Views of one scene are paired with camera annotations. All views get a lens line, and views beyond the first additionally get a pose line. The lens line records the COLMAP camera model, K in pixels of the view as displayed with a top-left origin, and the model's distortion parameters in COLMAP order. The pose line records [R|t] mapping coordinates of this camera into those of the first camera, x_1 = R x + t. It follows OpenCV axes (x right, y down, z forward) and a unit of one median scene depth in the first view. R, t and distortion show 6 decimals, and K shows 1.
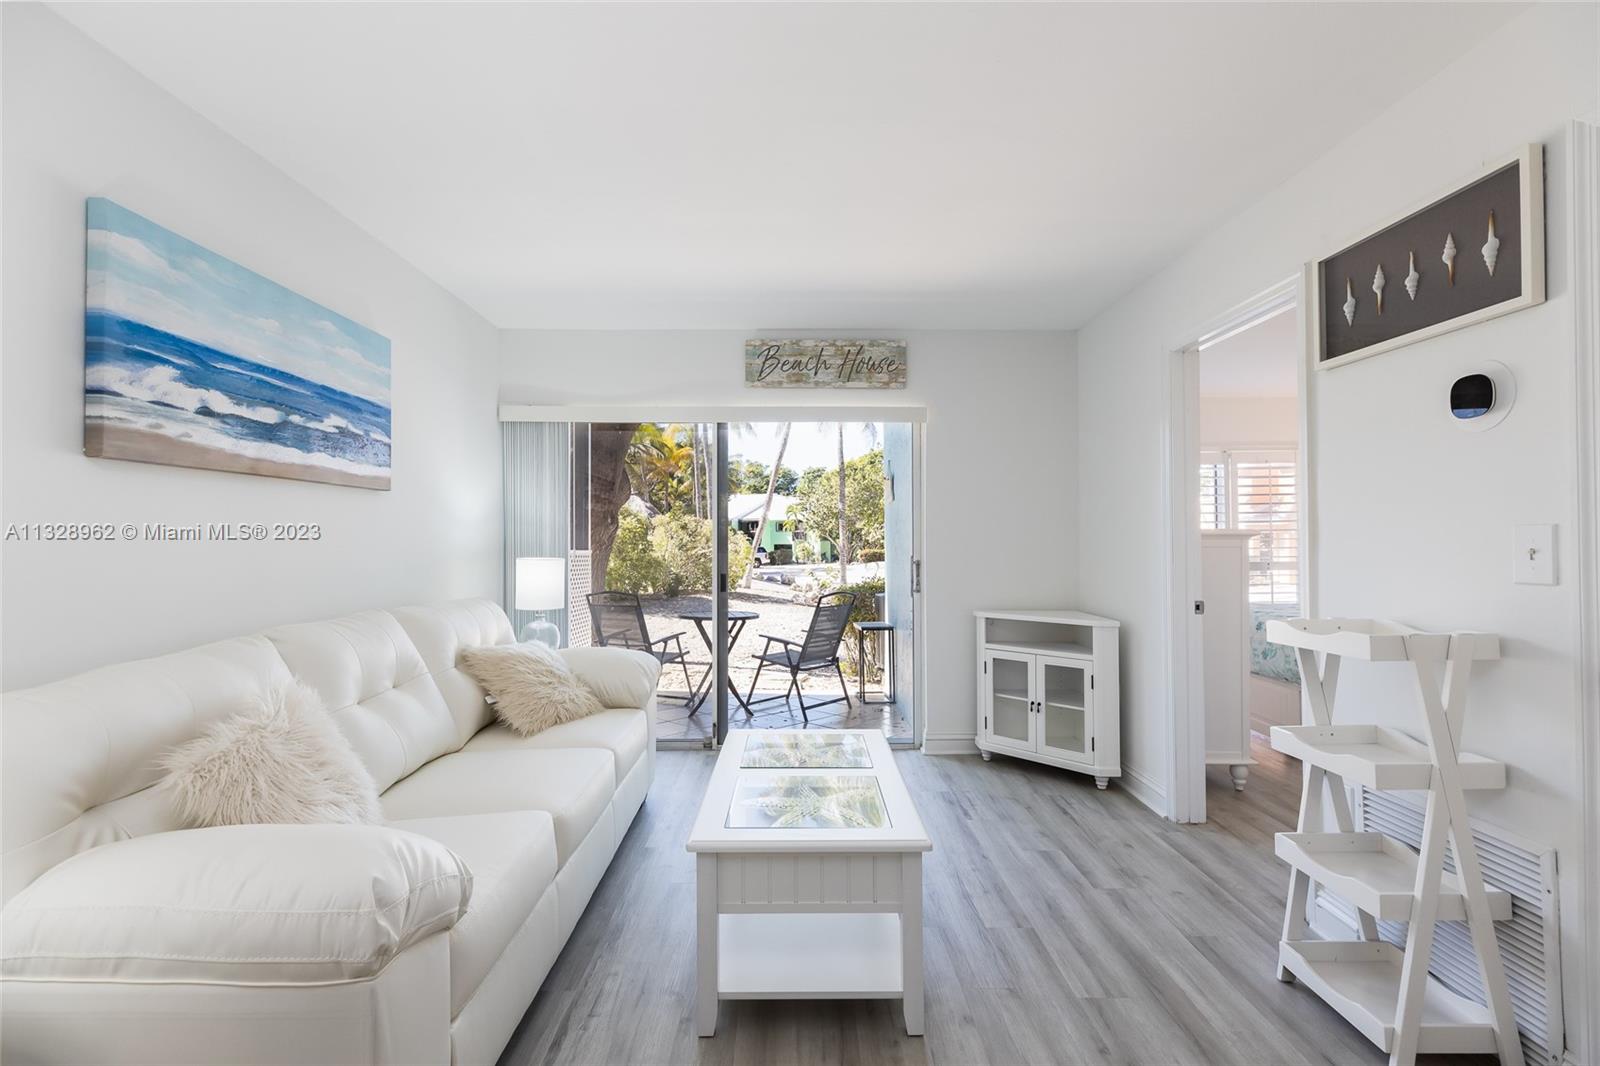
lens RADIAL K [[716.1, 0, 792.7], [0, 716.1, 528.7], [0, 0, 1]] dist [0.002806, -0.000125]
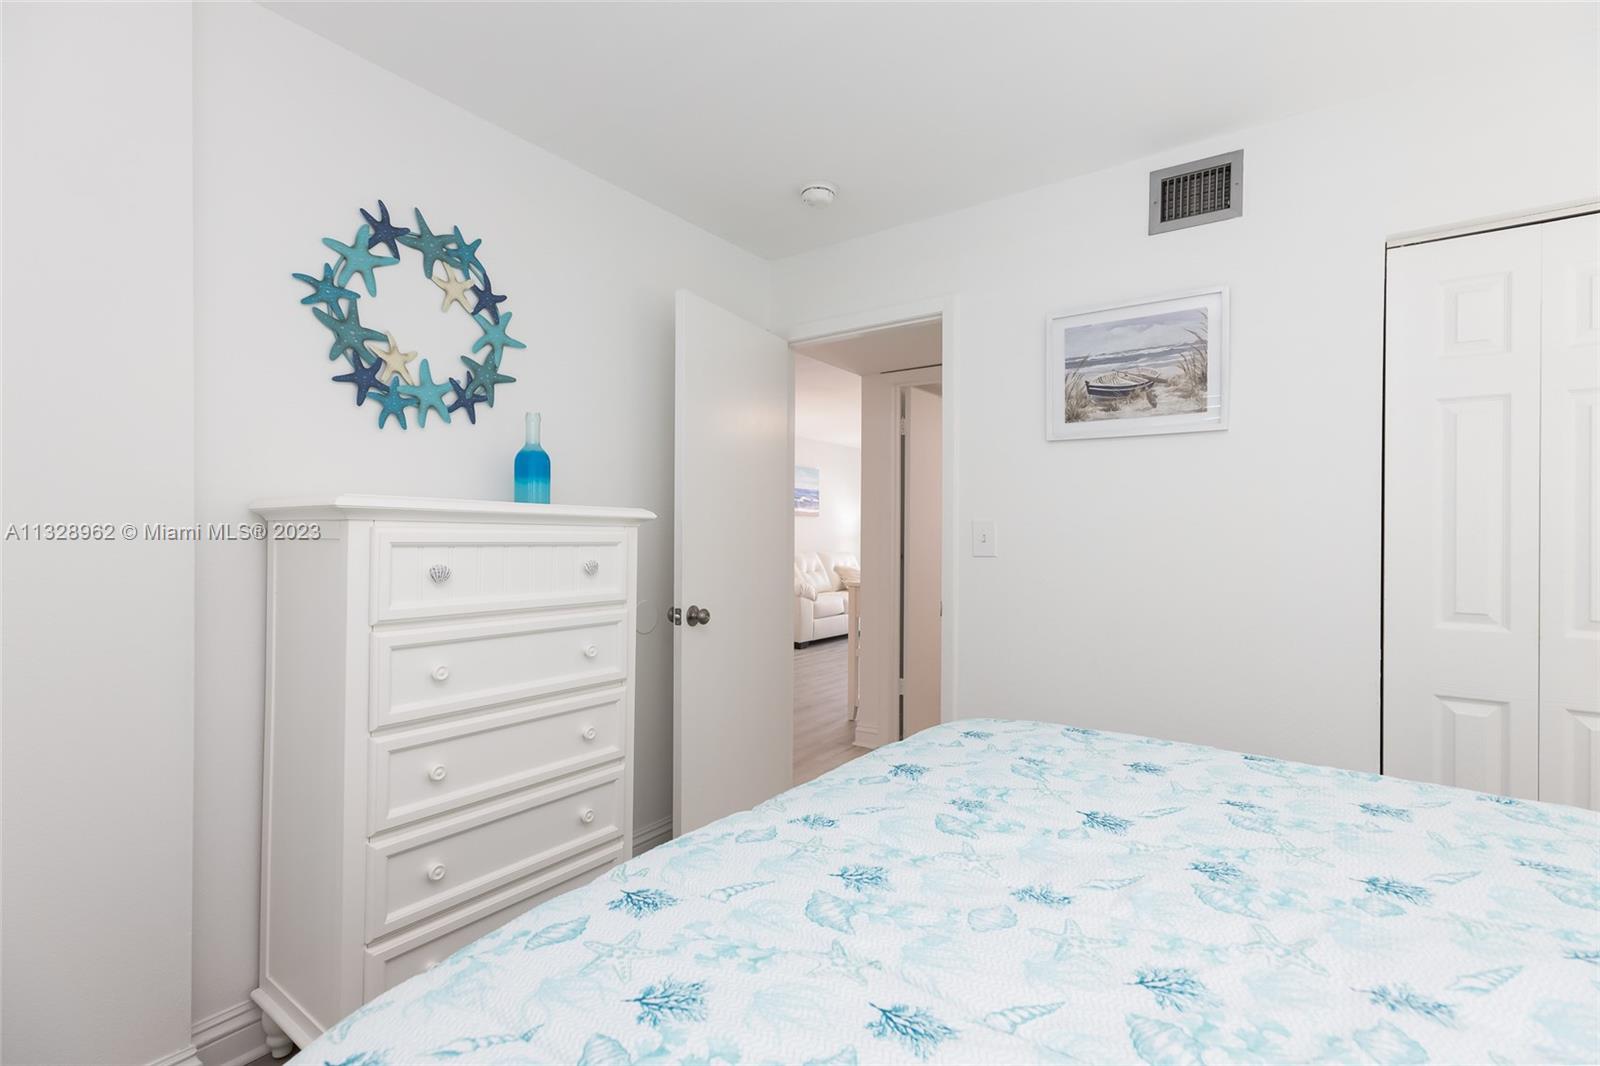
lens RADIAL K [[721.5, 0, 799.0], [0, 721.5, 529.8], [0, 0, 1]] dist [0.003408, 0.000286]
pose [[0.812080, 0.005870, -0.583516, 1.045084], [-0.001499, 0.999967, 0.007972, -0.016303], [0.583544, -0.005599, 0.812062, -1.400357]]
